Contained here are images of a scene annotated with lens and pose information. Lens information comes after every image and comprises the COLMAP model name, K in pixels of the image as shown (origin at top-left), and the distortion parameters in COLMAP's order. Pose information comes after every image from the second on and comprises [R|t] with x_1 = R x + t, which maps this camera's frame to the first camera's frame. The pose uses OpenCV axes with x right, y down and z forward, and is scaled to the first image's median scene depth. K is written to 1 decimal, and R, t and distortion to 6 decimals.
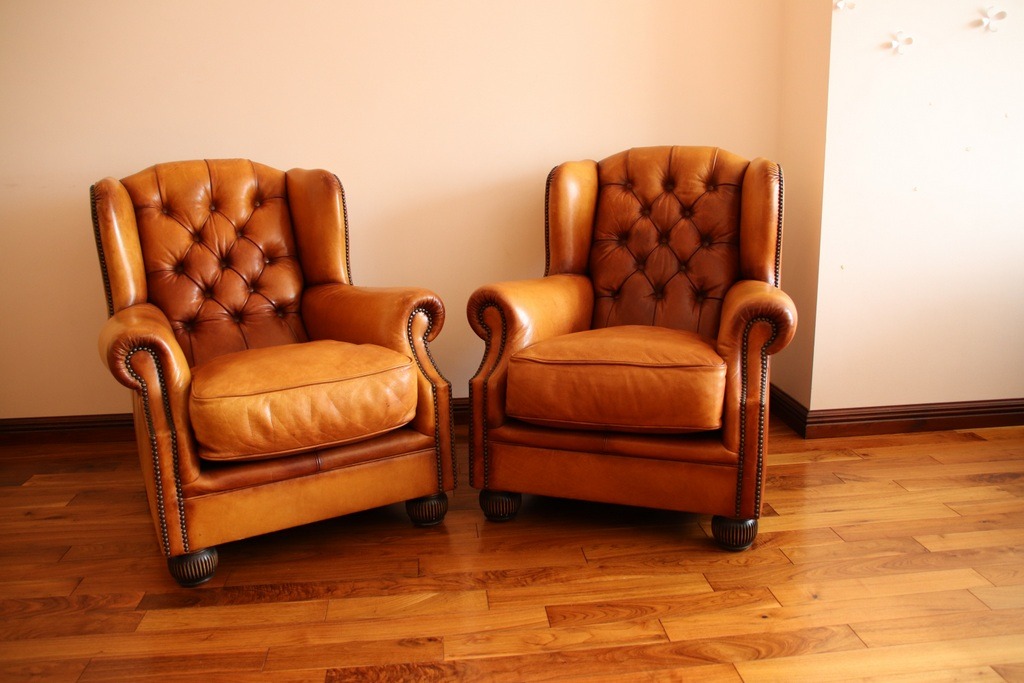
lens RADIAL K [[860.8, 0, 514.3], [0, 860.8, 341.9], [0, 0, 1]] dist [-0.142646, 0.136011]
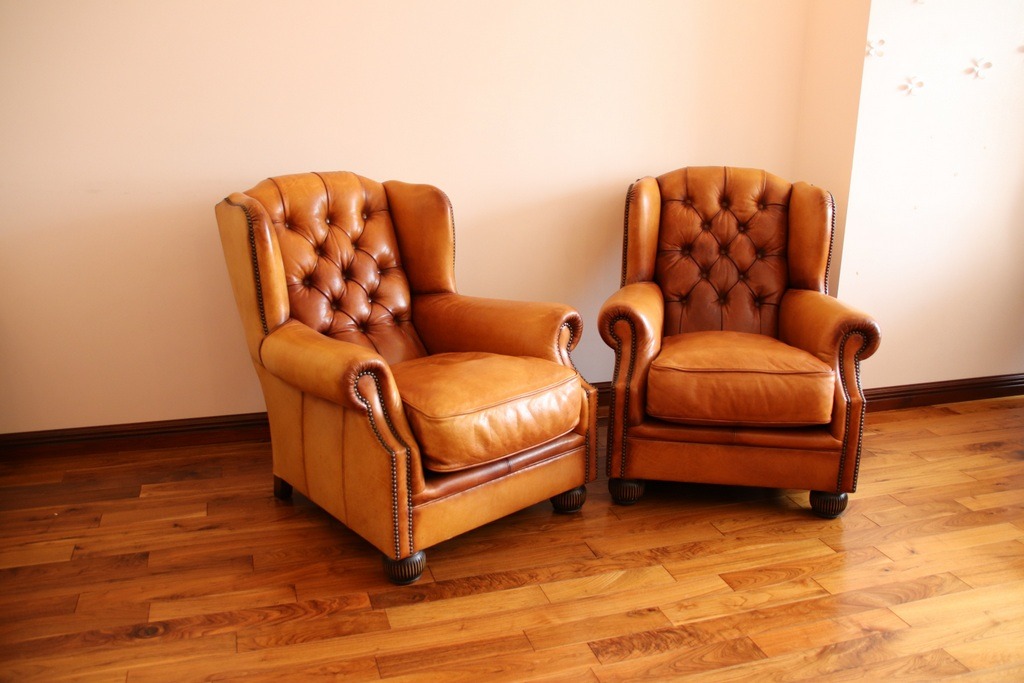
lens RADIAL K [[888.1, 0, 512.0], [0, 888.1, 341.5], [0, 0, 1]] dist [-0.123007, 0.133924]
pose [[0.979154, -0.019881, 0.202144, -0.450026], [0.008904, 0.998443, 0.055070, -0.086435], [-0.202924, -0.052122, 0.977806, -0.140782]]
